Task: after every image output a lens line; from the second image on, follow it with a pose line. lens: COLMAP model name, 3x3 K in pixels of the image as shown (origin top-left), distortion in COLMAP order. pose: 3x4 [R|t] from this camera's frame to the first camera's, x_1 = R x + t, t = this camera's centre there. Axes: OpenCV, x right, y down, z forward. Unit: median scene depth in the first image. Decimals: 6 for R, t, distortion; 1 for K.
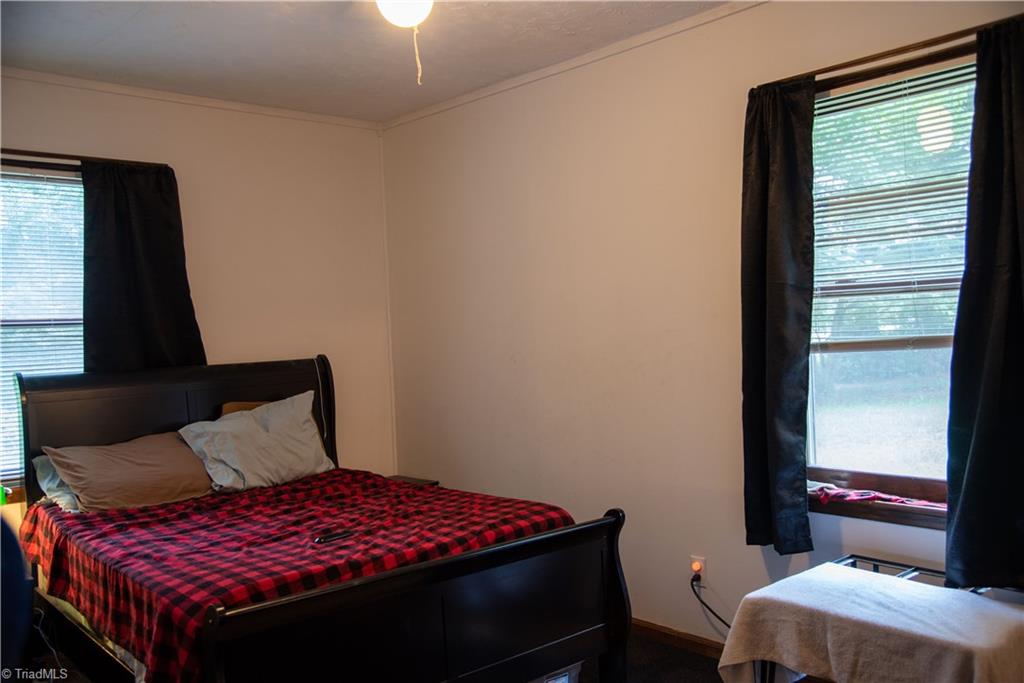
lens RADIAL K [[903.6, 0, 512.7], [0, 903.6, 341.5], [0, 0, 1]] dist [-0.000020, 0.026466]
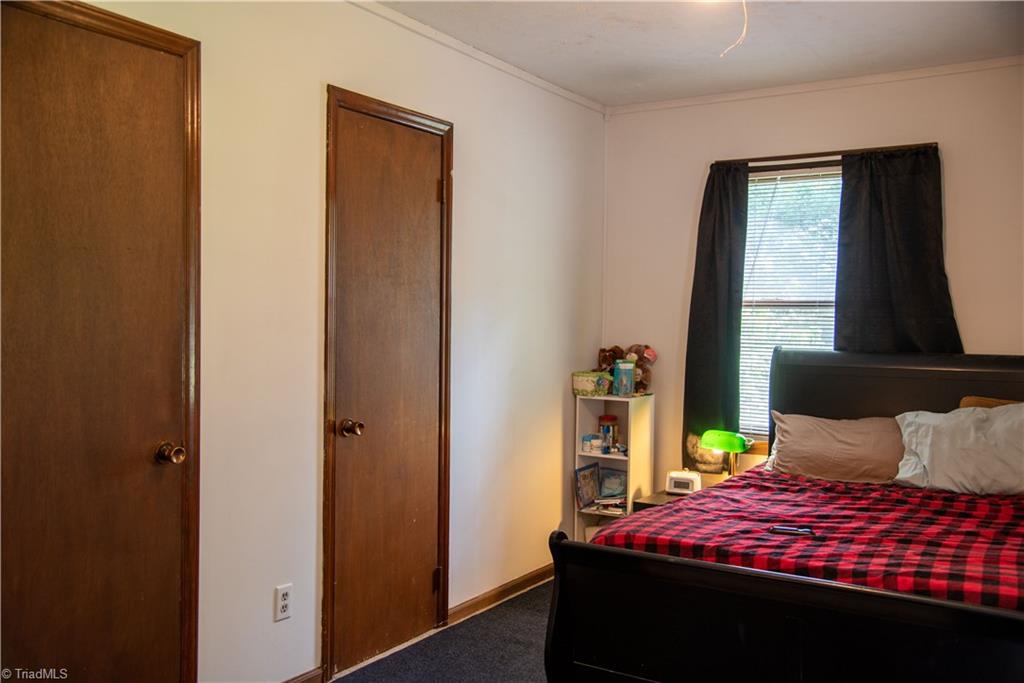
lens RADIAL K [[903.6, 0, 511.1], [0, 903.6, 341.6], [0, 0, 1]] dist [-0.000020, 0.026466]
pose [[0.272498, 0.058500, -0.960376, 0.463561], [-0.038316, 0.998018, 0.049921, -0.016076], [0.961393, 0.023194, 0.274199, 0.329861]]
